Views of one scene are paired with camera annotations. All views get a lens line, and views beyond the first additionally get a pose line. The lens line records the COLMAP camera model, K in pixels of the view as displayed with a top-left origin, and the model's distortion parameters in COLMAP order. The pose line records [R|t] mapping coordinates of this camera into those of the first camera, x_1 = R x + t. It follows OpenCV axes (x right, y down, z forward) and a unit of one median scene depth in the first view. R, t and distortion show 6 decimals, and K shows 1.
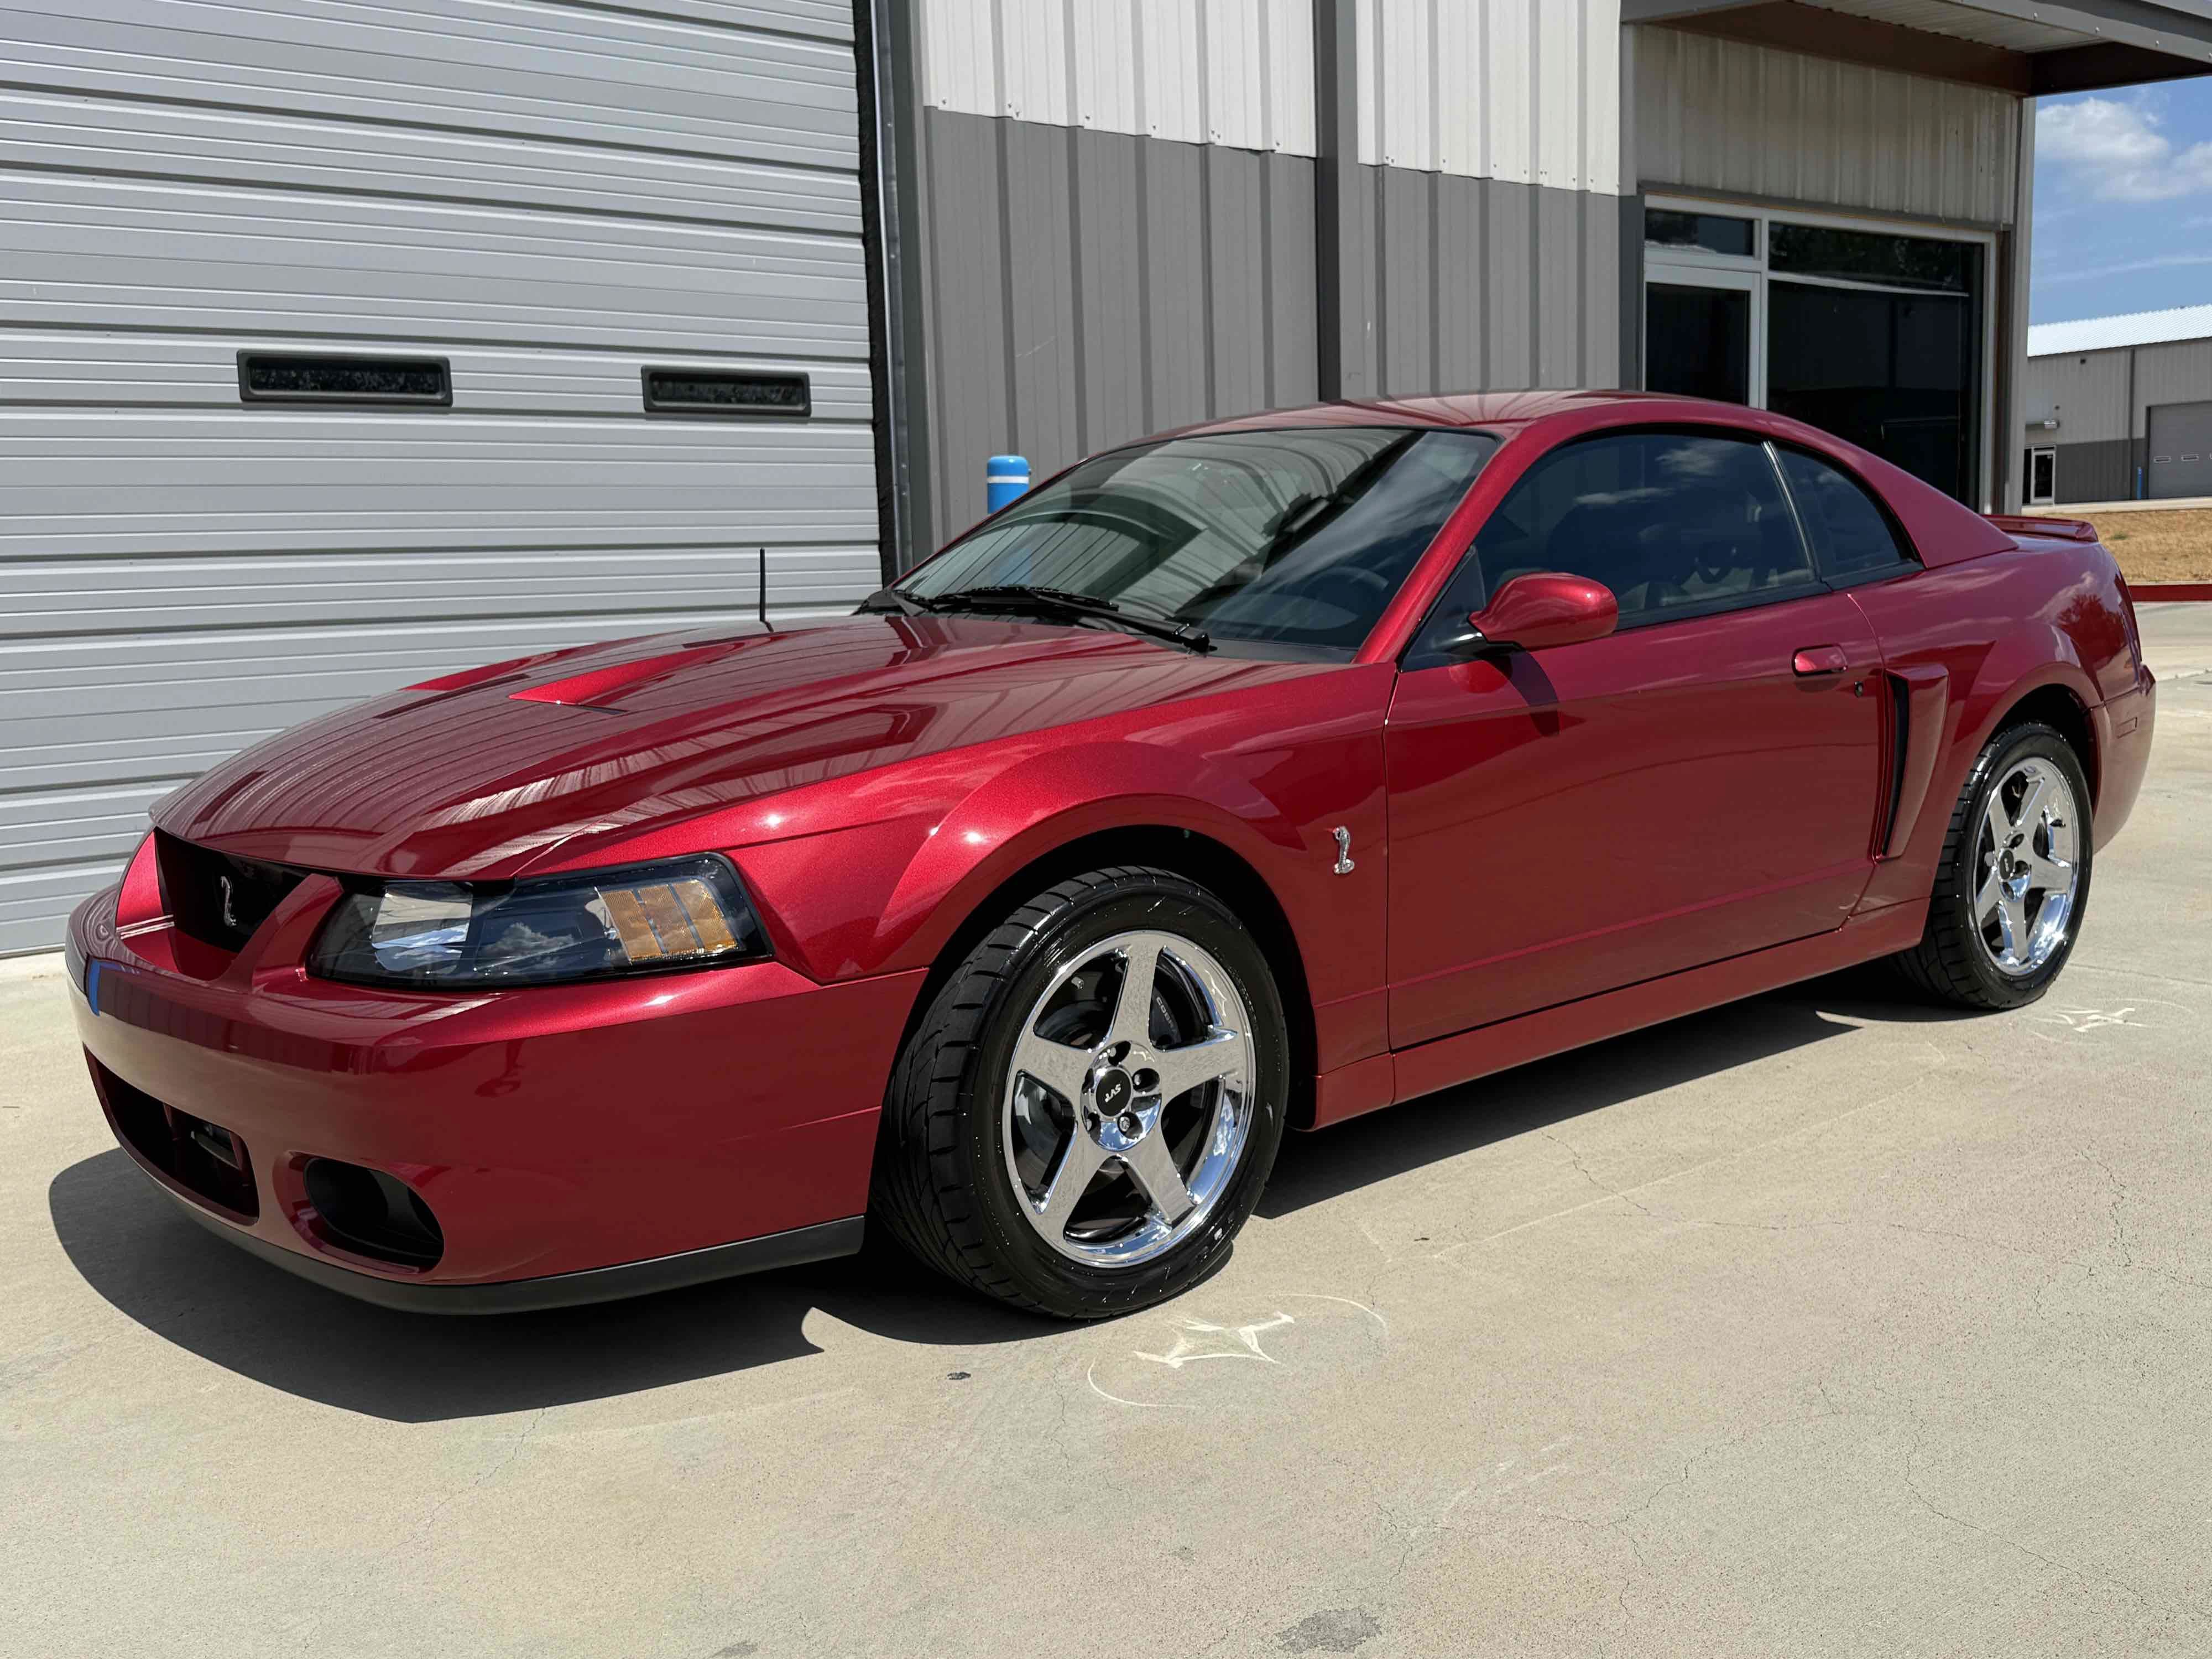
lens RADIAL K [[2049.2, 0, 1092.4], [0, 2049.2, 838.3], [0, 0, 1]] dist [0.174965, -0.383031]
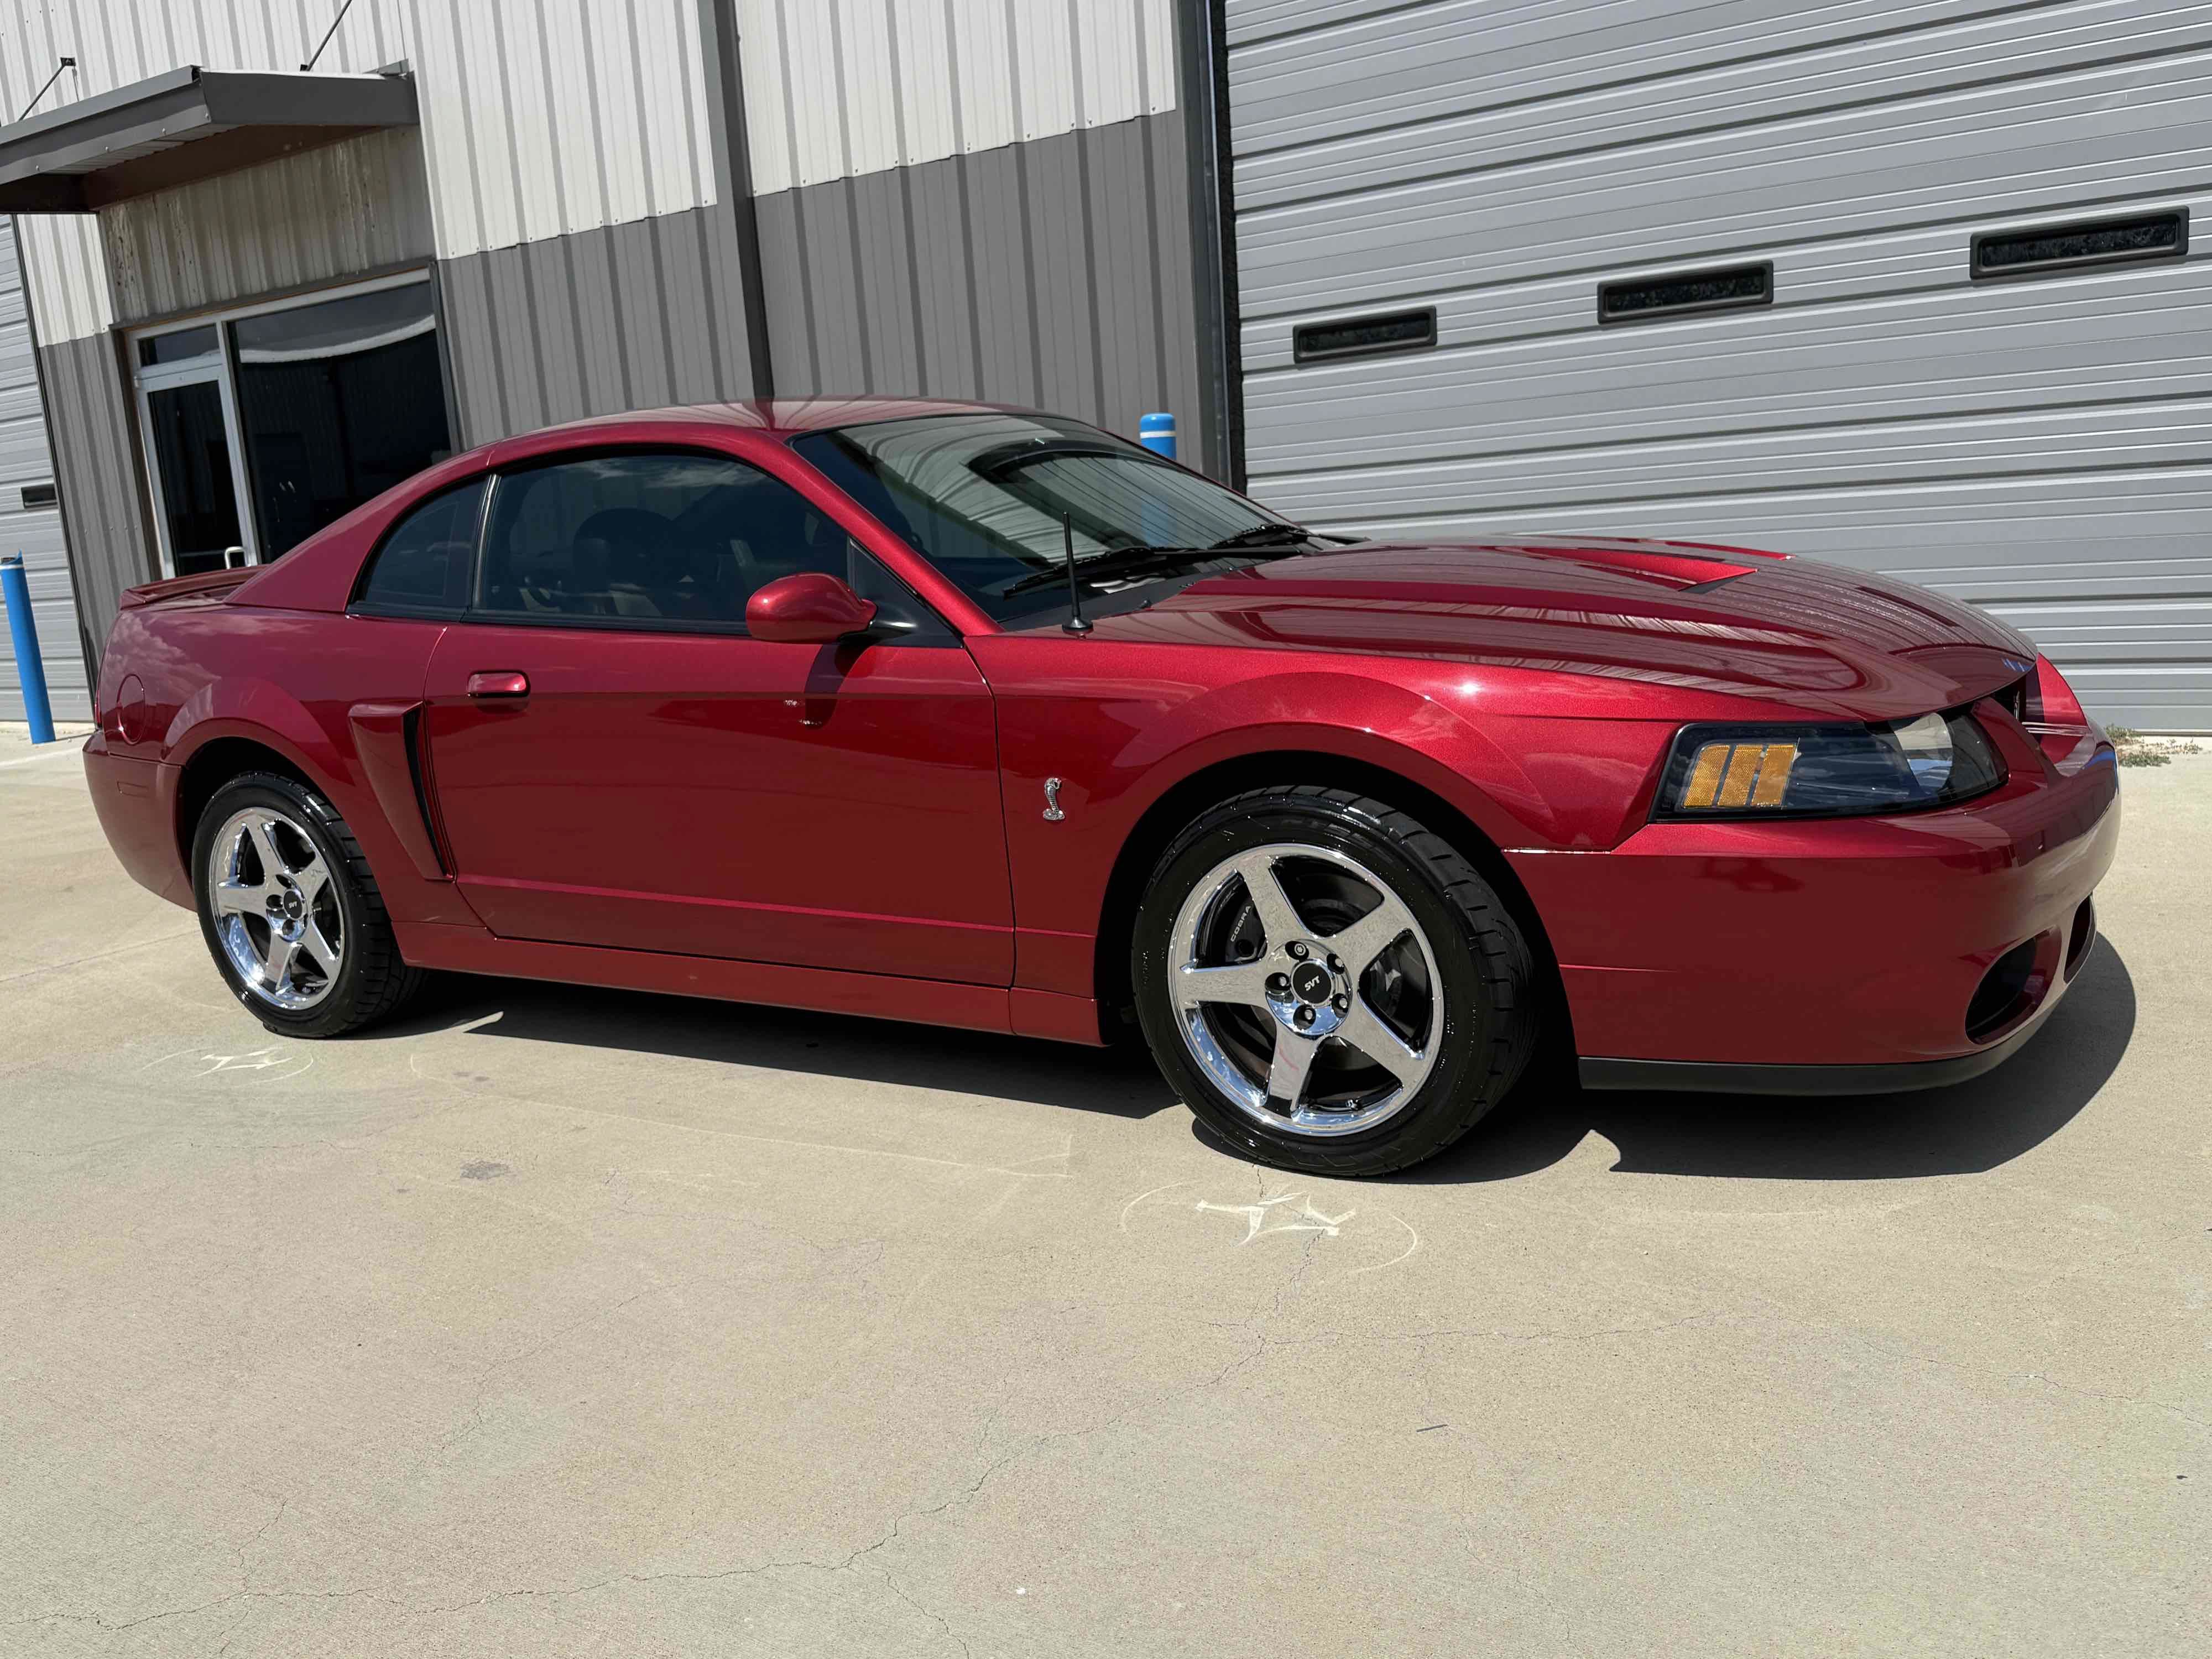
lens RADIAL K [[1806.4, 0, 1105.3], [0, 1806.4, 836.4], [0, 0, 1]] dist [0.116719, -0.197196]
pose [[0.322427, 0.179317, -0.929455, 0.524972], [-0.062560, 0.983783, 0.168096, -0.061655], [0.944525, 0.003947, 0.328416, 0.306456]]
